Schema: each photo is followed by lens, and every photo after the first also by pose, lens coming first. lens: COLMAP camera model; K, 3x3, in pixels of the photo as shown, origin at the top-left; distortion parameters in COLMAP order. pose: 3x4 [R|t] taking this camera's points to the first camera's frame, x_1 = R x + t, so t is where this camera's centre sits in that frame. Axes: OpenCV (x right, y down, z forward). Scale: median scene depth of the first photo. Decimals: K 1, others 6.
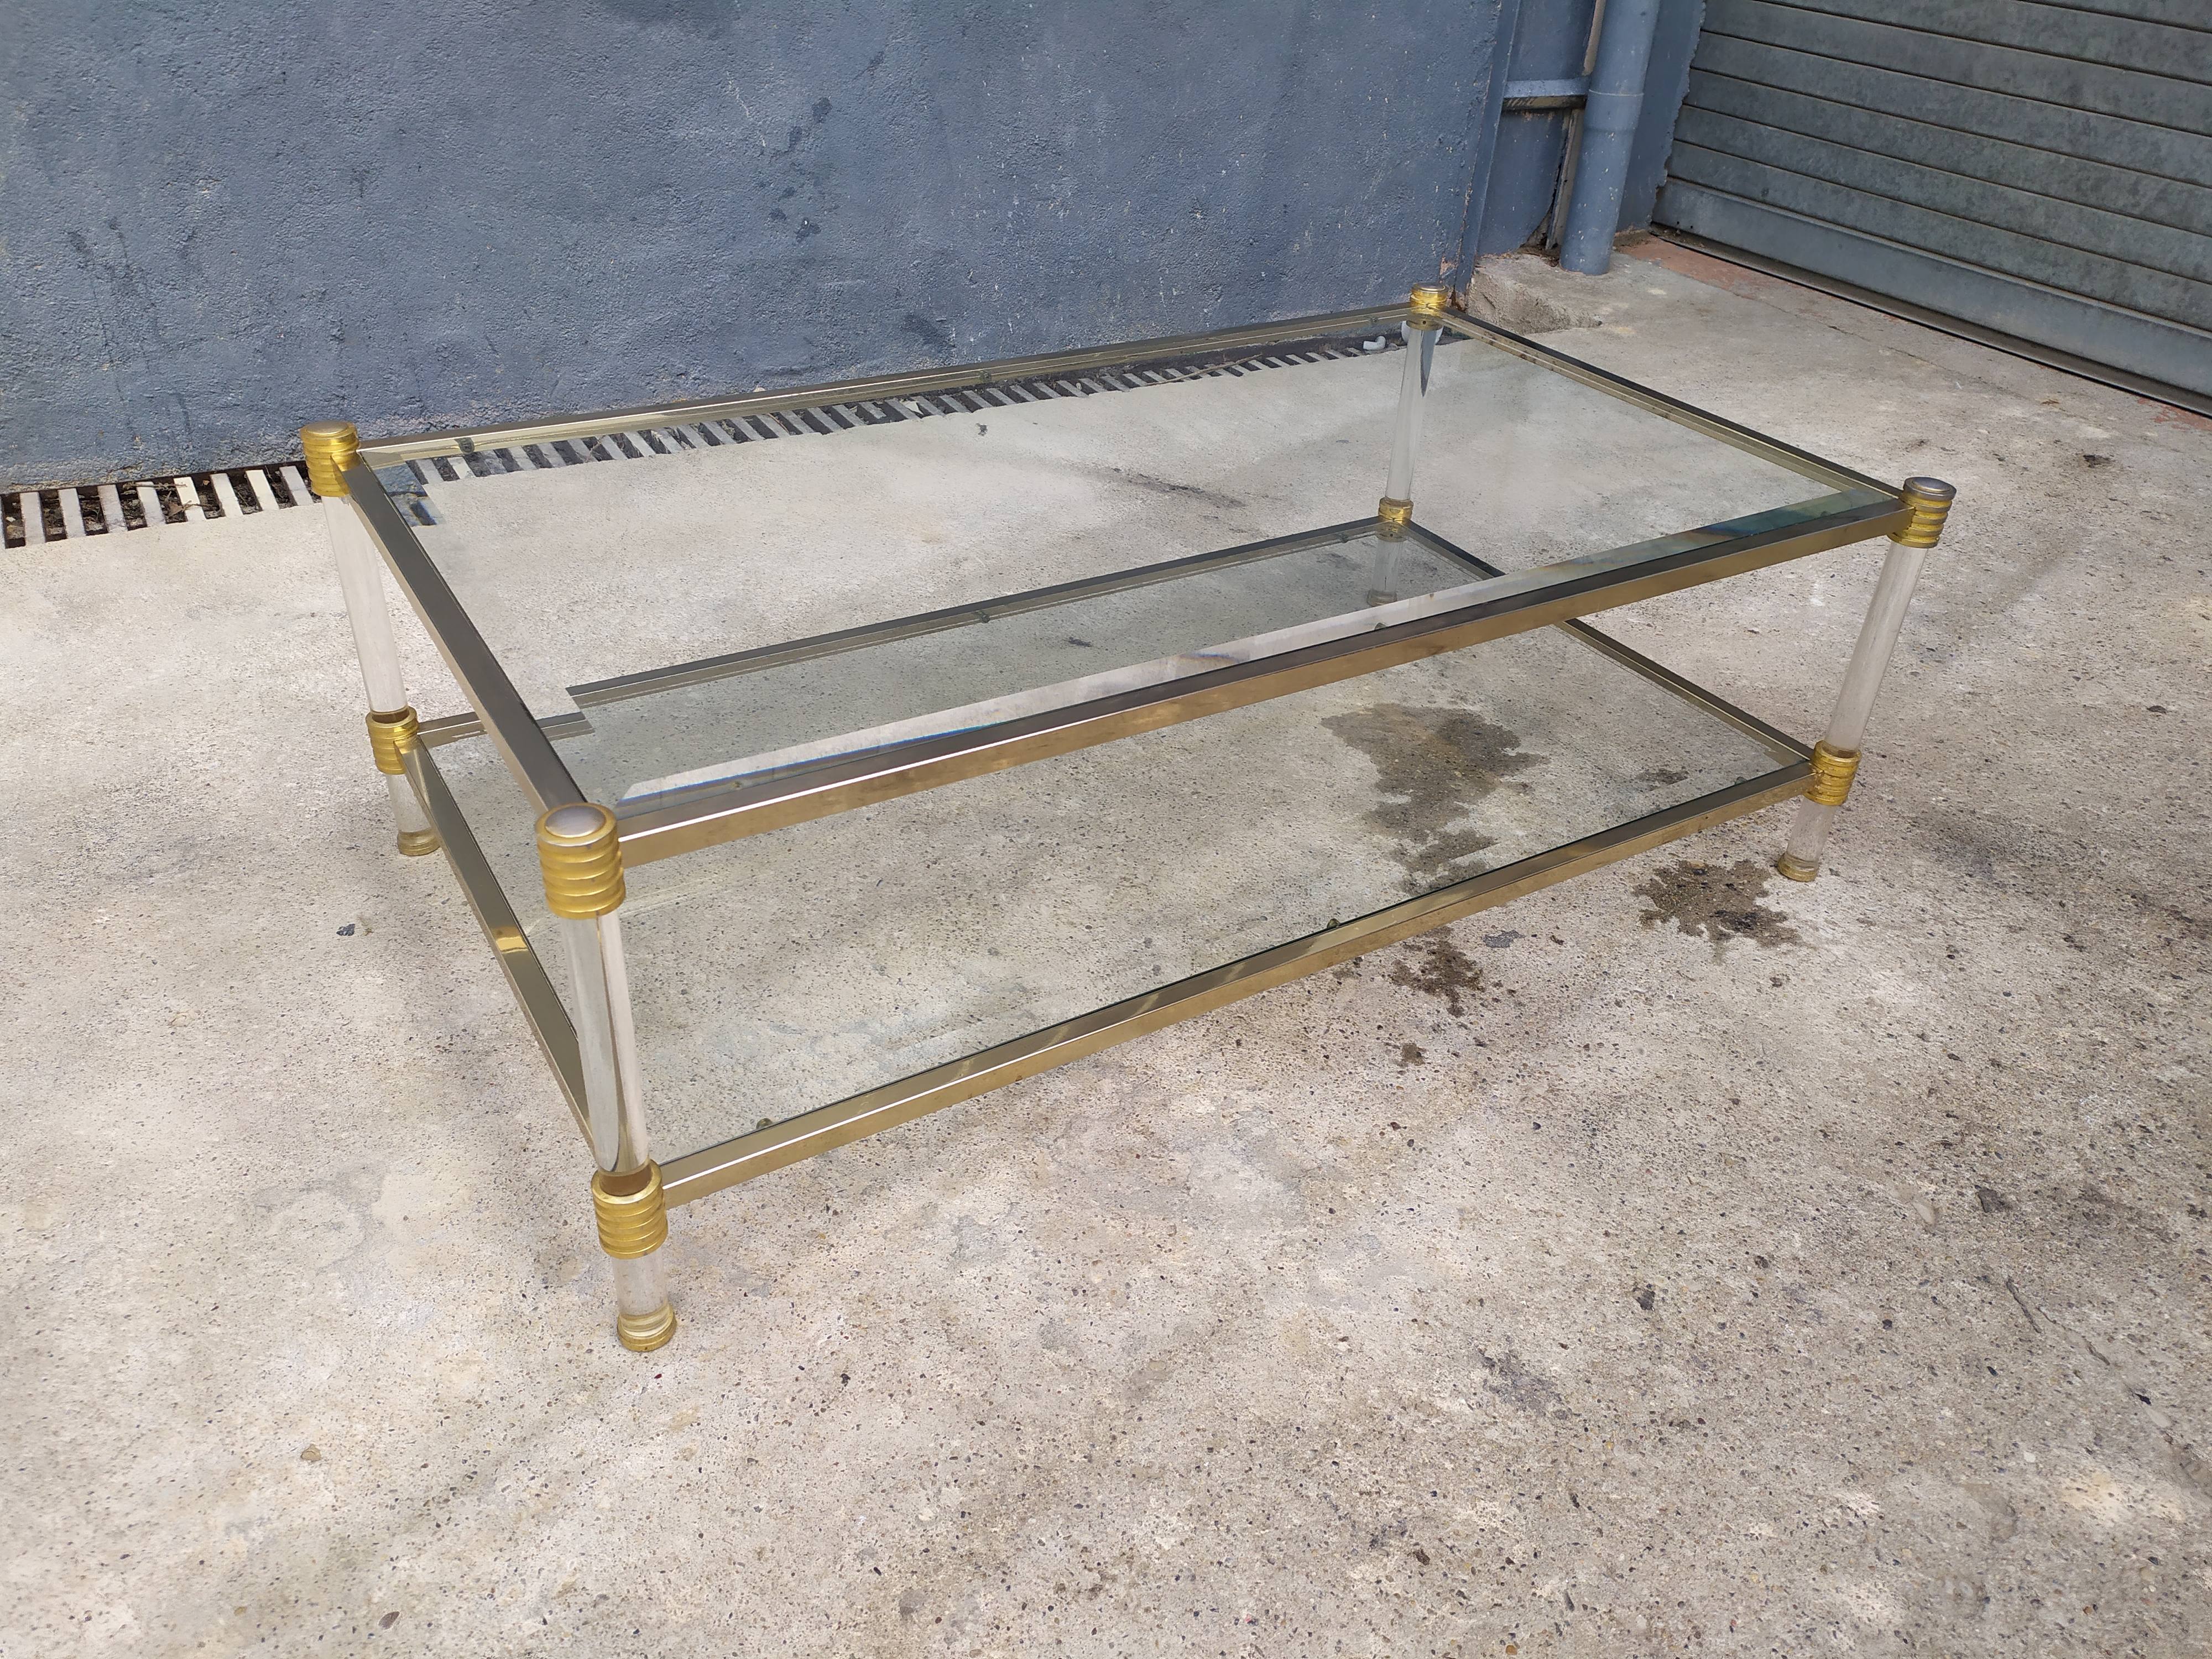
lens RADIAL K [[1652.3, 0, 1123.7], [0, 1652.3, 815.1], [0, 0, 1]] dist [0.052062, -0.053093]
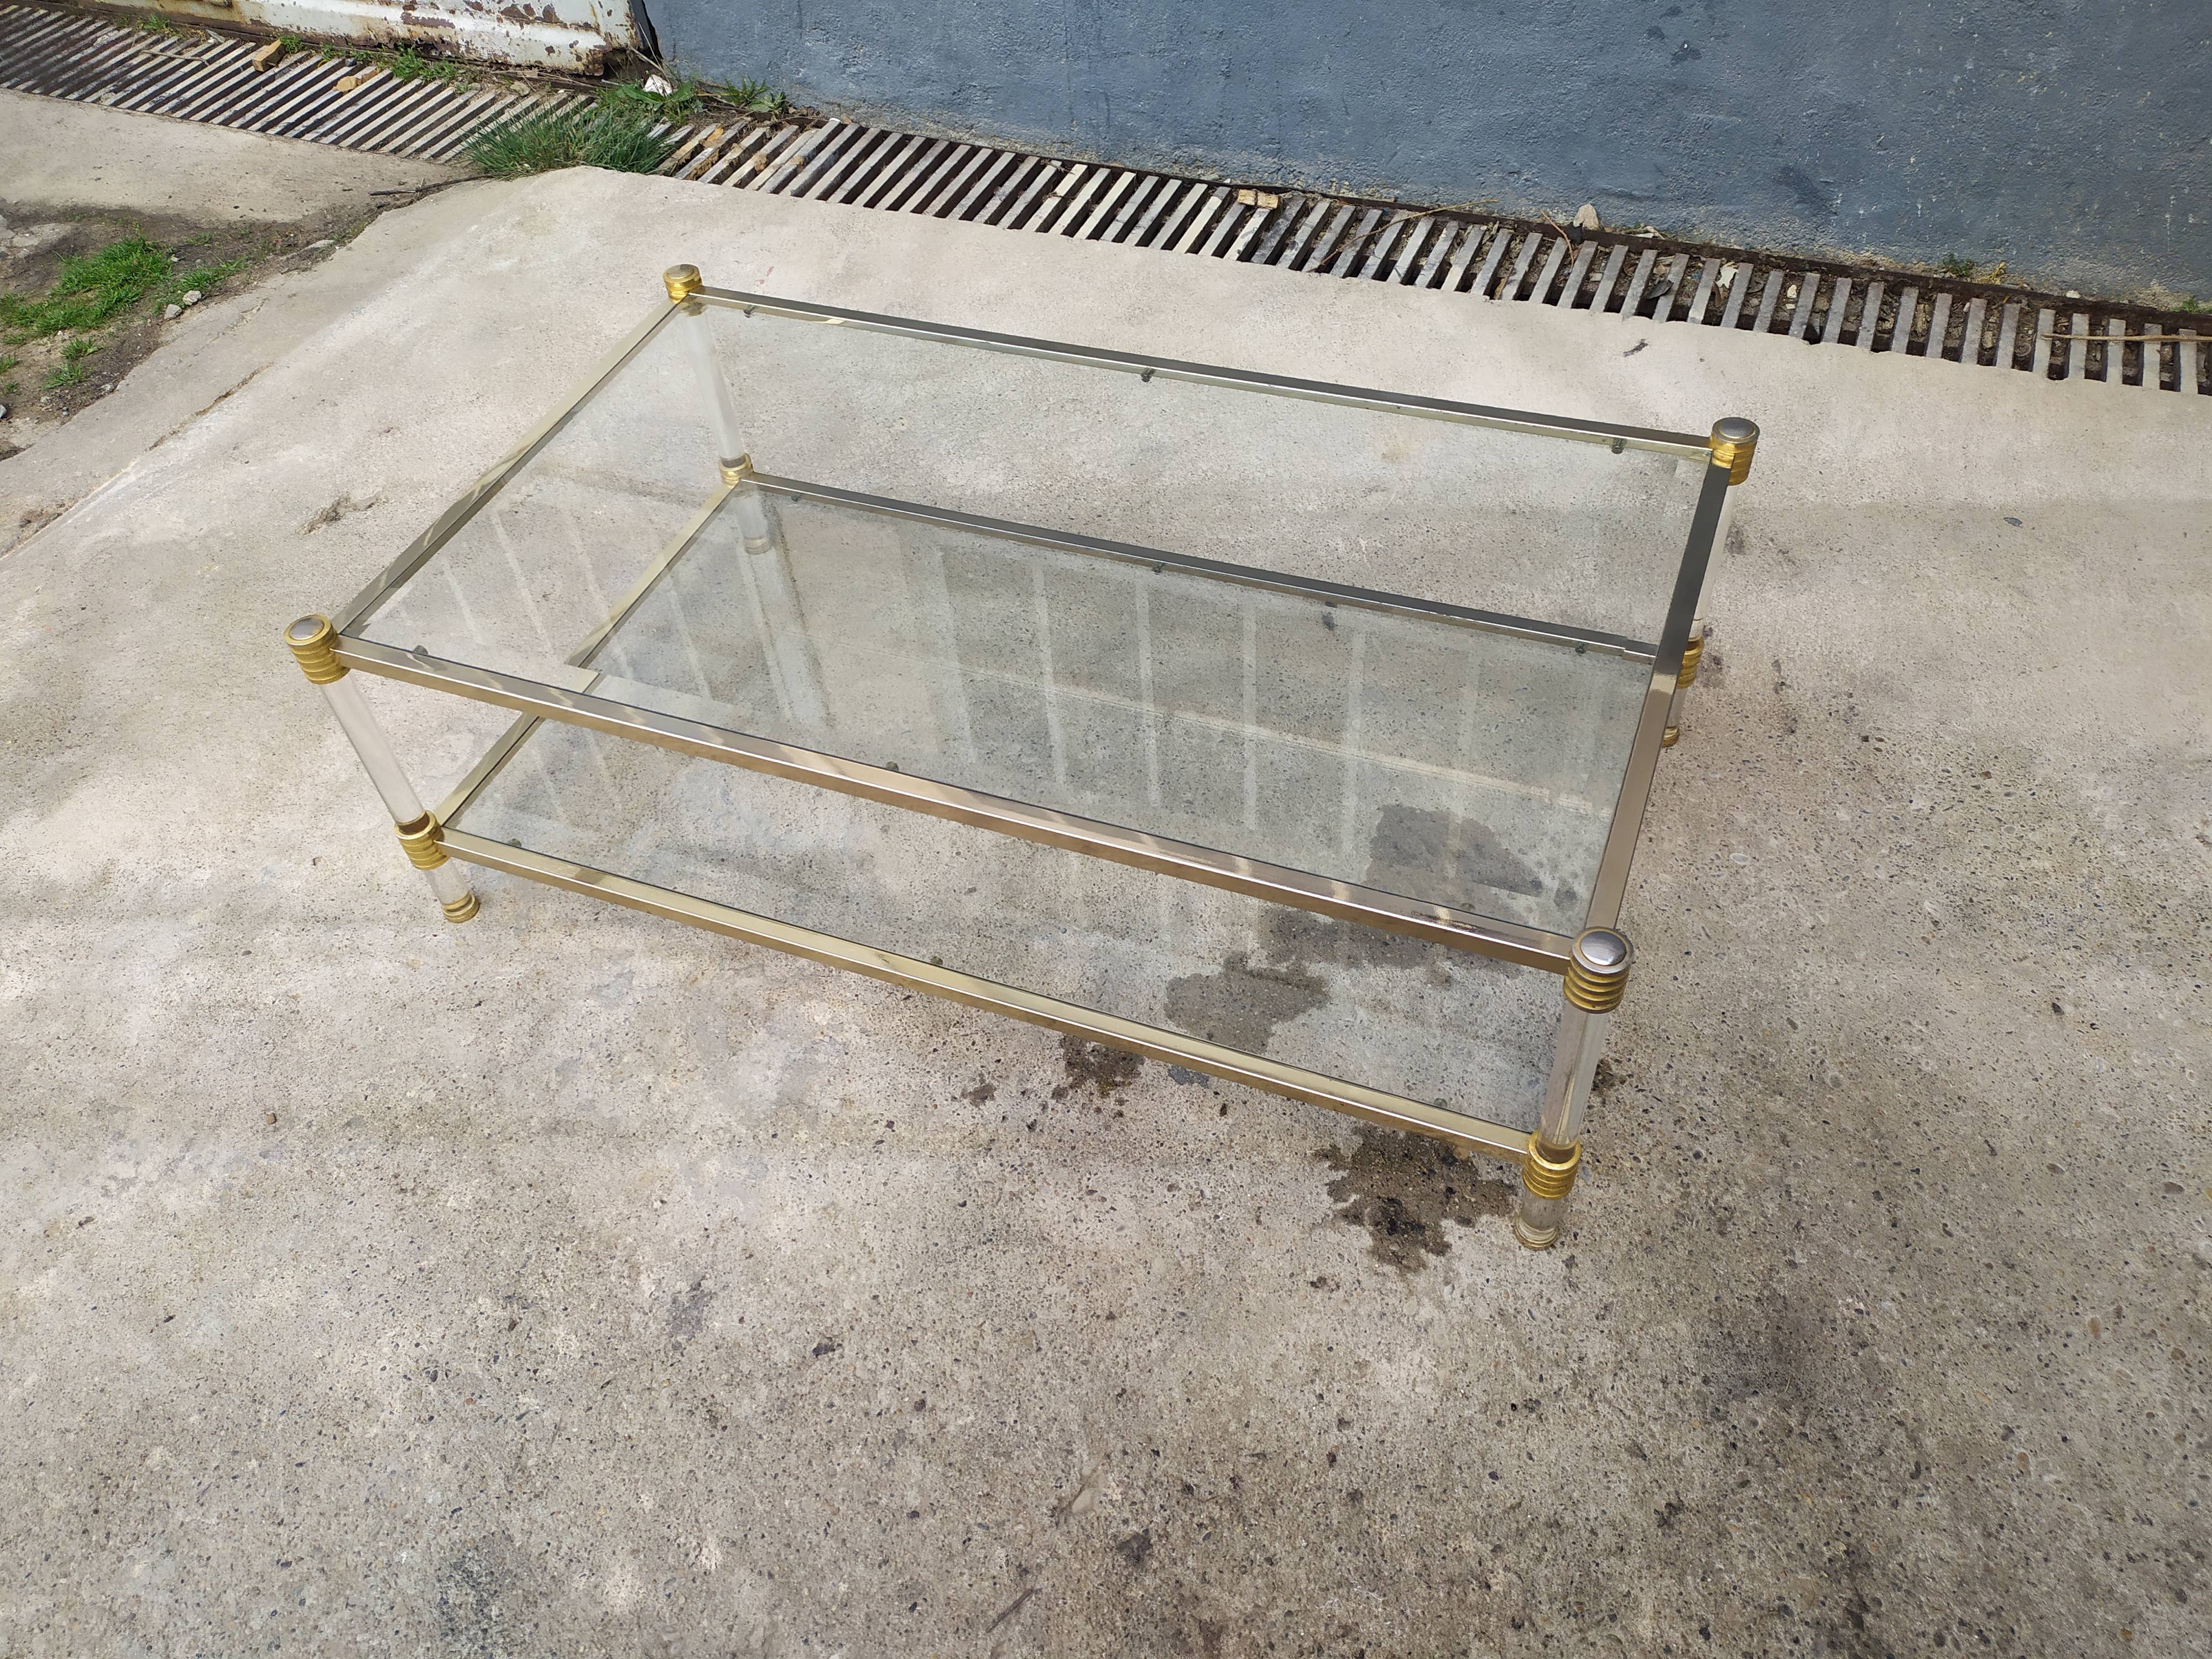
lens RADIAL K [[1674.2, 0, 1105.2], [0, 1674.2, 814.2], [0, 0, 1]] dist [0.058862, -0.065866]
pose [[0.586327, 0.523679, -0.618046, 0.843255], [-0.347250, 0.851776, 0.392294, -0.510139], [0.731873, -0.015396, 0.681267, 0.266280]]
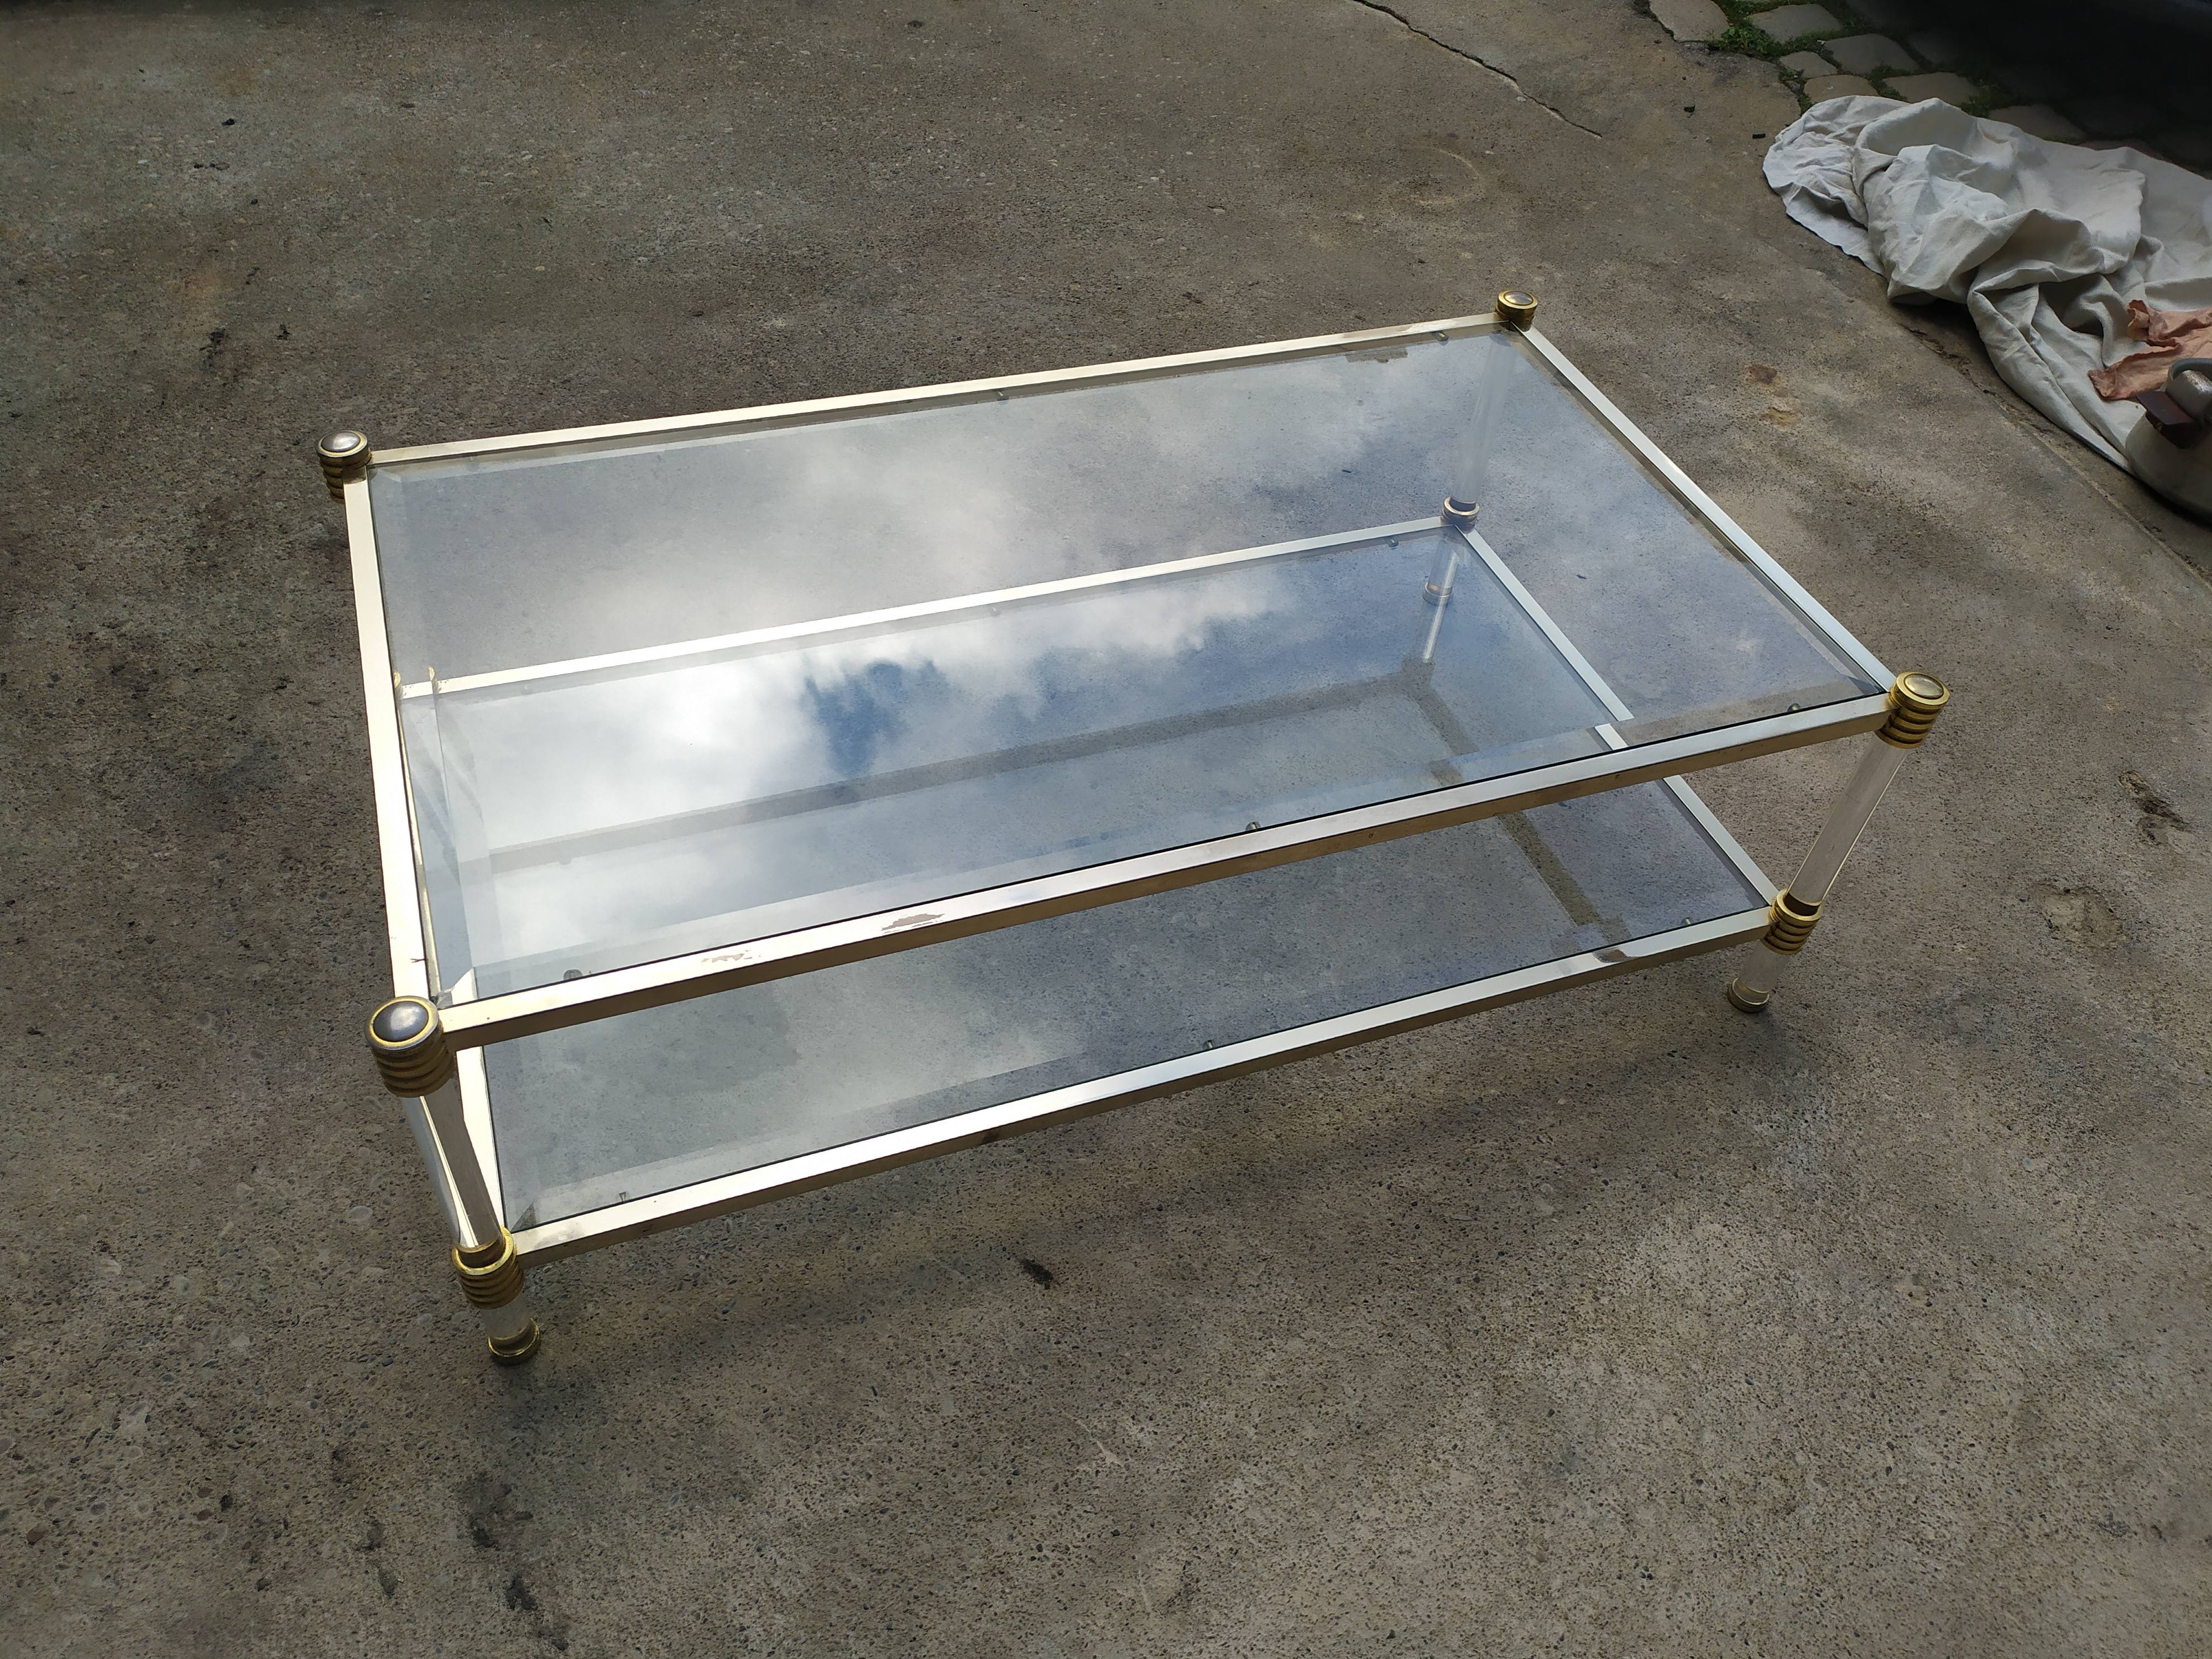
lens RADIAL K [[1674.2, 0, 1099.6], [0, 1674.2, 830.2], [0, 0, 1]] dist [0.058862, -0.065866]
pose [[-0.970535, -0.234816, 0.054068, -0.067192], [0.004719, 0.205819, 0.978579, -1.173670], [-0.240914, 0.950000, -0.198646, 1.355609]]
